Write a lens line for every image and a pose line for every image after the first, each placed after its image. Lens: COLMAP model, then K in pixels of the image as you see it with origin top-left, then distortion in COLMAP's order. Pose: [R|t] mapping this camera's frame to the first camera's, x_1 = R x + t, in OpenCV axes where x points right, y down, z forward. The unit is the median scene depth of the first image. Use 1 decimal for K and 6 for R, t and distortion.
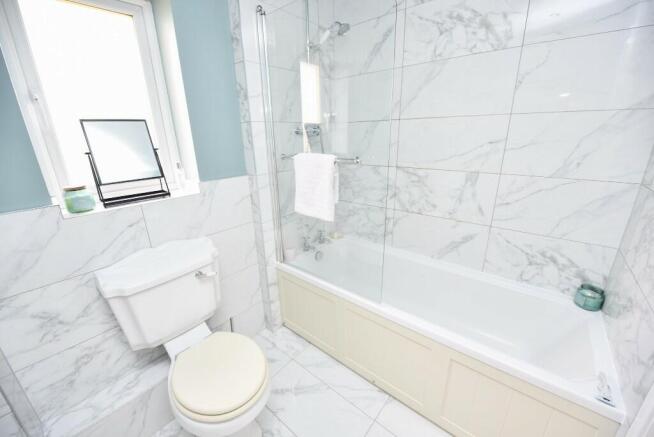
lens RADIAL K [[258.3, 0, 327.0], [0, 258.3, 218.5], [0, 0, 1]] dist [-0.023129, -0.000072]
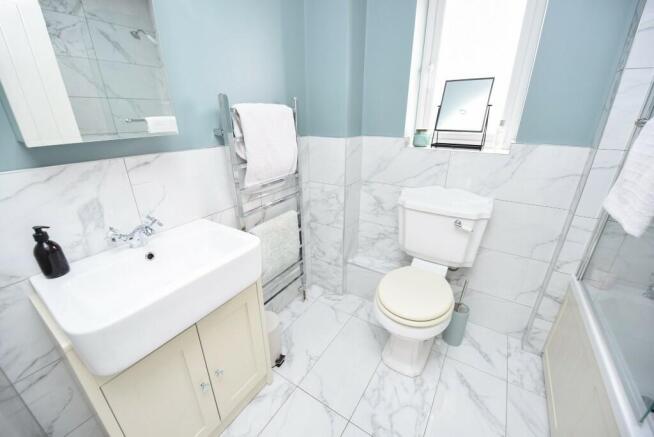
lens RADIAL K [[258.3, 0, 327.0], [0, 258.3, 218.5], [0, 0, 1]] dist [-0.023129, -0.000072]
pose [[0.118992, 0.388521, -0.913724, 0.429121], [-0.308700, 0.889131, 0.337862, 0.002950], [0.943687, 0.241863, 0.225736, 0.221029]]
